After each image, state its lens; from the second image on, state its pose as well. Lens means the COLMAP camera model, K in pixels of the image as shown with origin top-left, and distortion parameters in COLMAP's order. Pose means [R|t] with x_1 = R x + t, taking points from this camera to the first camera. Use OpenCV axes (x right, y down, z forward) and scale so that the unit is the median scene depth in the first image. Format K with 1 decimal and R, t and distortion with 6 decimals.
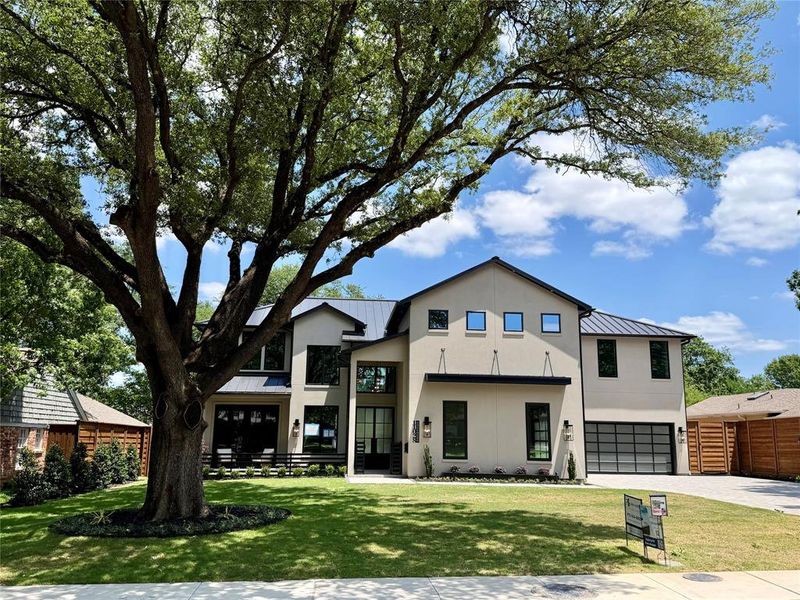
lens RADIAL K [[691.5, 0, 397.4], [0, 691.5, 302.3], [0, 0, 1]] dist [0.060360, -0.035558]
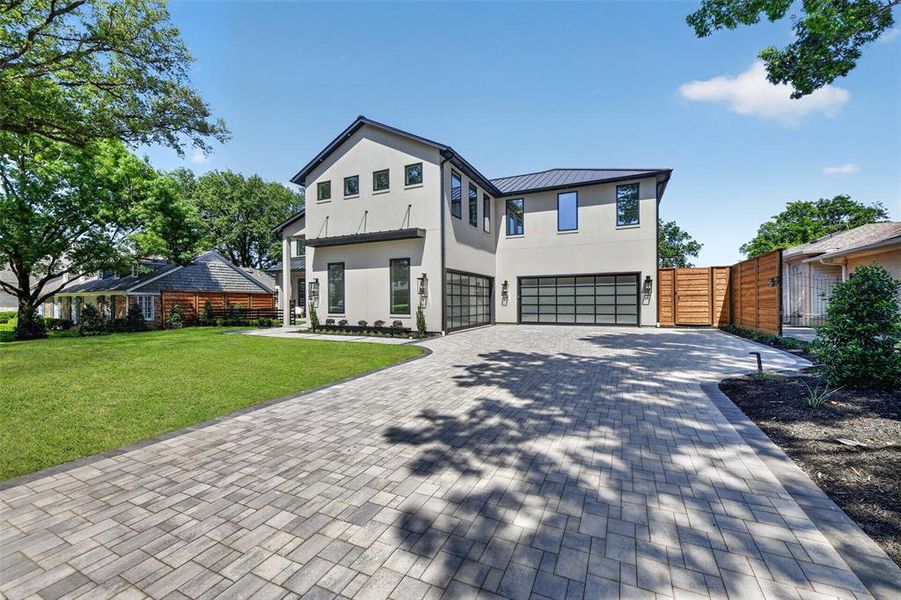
lens RADIAL K [[359.2, 0, 449.2], [0, 359.2, 298.9], [0, 0, 1]] dist [-0.003056, -0.000520]
pose [[0.862234, -0.022379, -0.506015, 0.453571], [0.117949, 0.980431, 0.157619, 0.112746], [0.492585, -0.195589, 0.848001, 0.512589]]
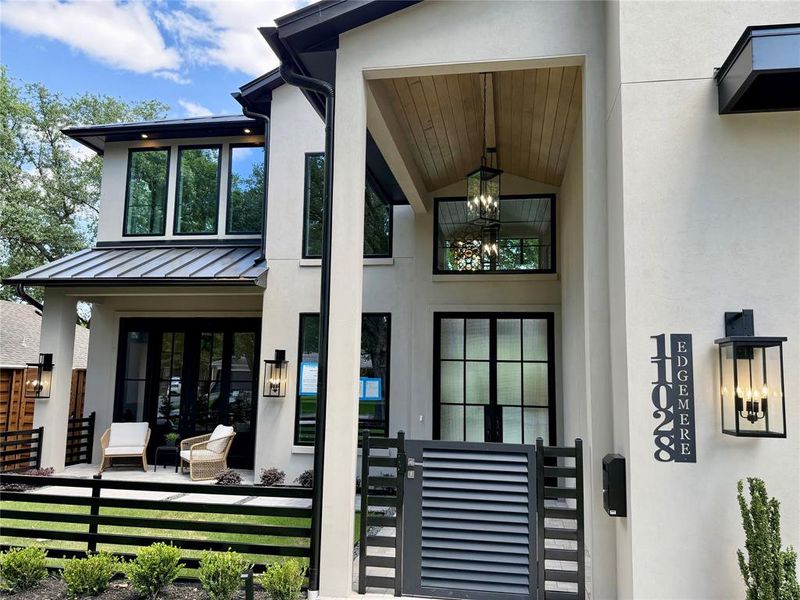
lens RADIAL K [[621.0, 0, 402.0], [0, 621.0, 306.2], [0, 0, 1]] dist [0.077297, 0.002043]
pose [[0.966512, -0.025387, -0.255362, 0.002358], [0.043261, 0.996972, 0.064623, 0.129256], [0.252949, -0.073506, 0.964683, 0.712765]]
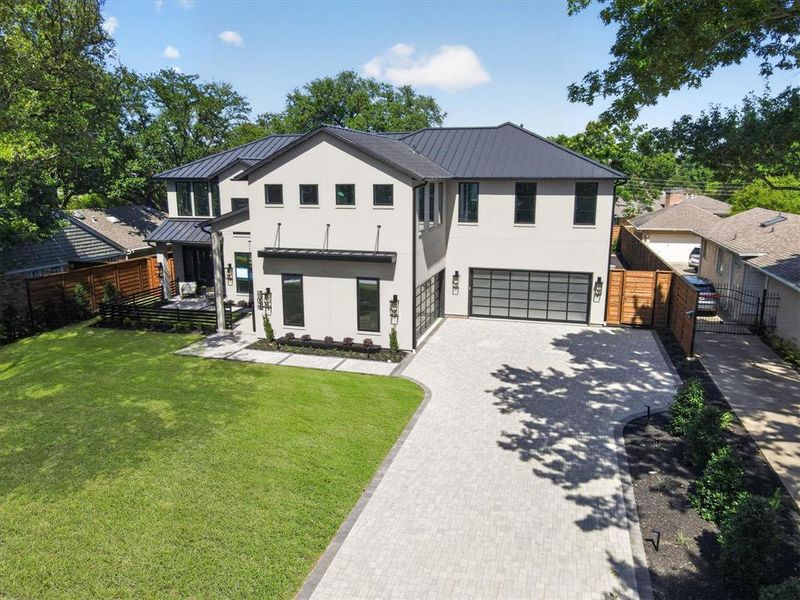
lens RADIAL K [[582.5, 0, 397.0], [0, 582.5, 298.6], [0, 0, 1]] dist [0.015185, -0.000231]
pose [[0.932992, 0.056643, -0.355411, 0.468542], [0.085545, 0.924332, 0.371877, -0.115786], [0.349582, -0.377362, 0.857549, 0.251430]]
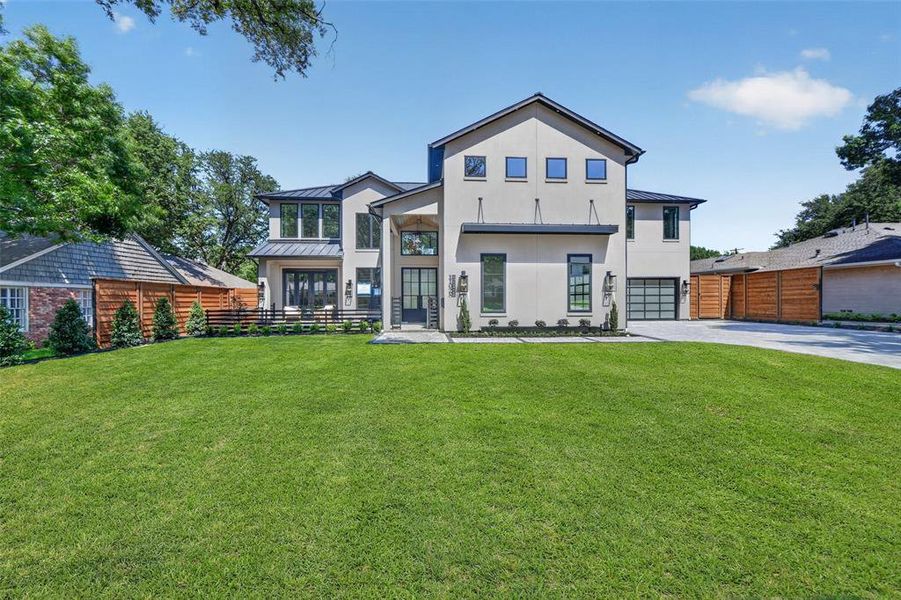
lens RADIAL K [[359.2, 0, 451.8], [0, 359.2, 298.4], [0, 0, 1]] dist [-0.003056, -0.000520]
pose [[0.999661, -0.017996, -0.018799, 0.029953], [0.021262, 0.981307, 0.191271, 0.092794], [0.015005, -0.191606, 0.981357, 0.437522]]
